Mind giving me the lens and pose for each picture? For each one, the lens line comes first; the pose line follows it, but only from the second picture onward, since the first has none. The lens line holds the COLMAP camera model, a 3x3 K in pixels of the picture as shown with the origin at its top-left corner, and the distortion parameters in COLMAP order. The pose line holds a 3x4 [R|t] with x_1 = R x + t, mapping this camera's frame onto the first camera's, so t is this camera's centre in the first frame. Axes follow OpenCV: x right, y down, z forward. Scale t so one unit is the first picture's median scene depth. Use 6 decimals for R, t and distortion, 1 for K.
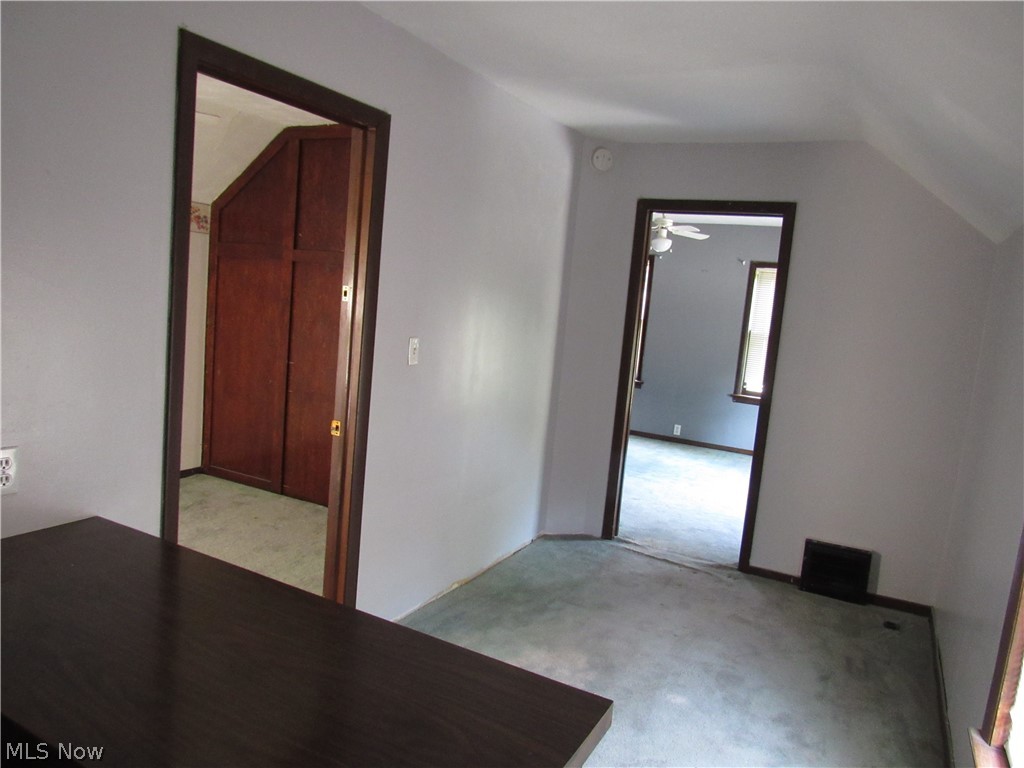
lens RADIAL K [[735.6, 0, 512.0], [0, 735.6, 384.0], [0, 0, 1]] dist [-0.025867, 0.004468]
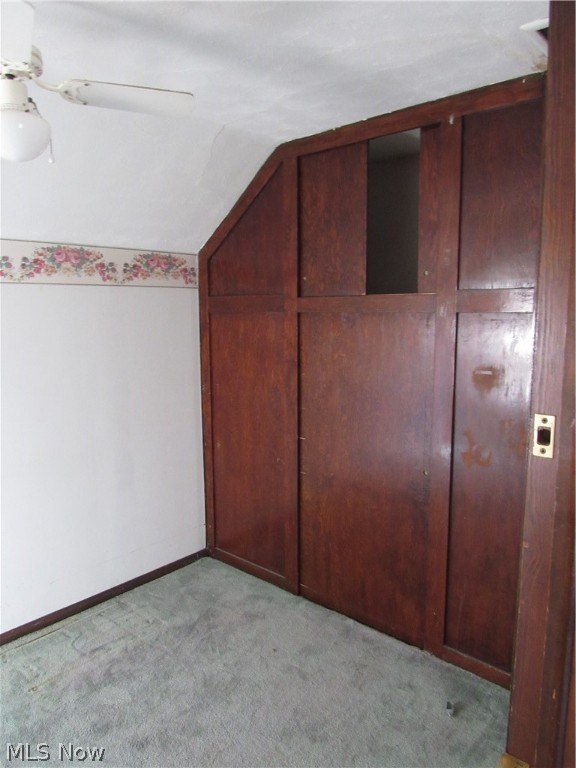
lens RADIAL K [[551.7, 0, 288.0], [0, 551.7, 384.0], [0, 0, 1]] dist [-0.025867, 0.004468]
pose [[0.965788, -0.057707, -0.252832, -0.159075], [0.059831, 0.998208, 0.000714, -0.089429], [0.252338, -0.015817, 0.967510, 0.410153]]
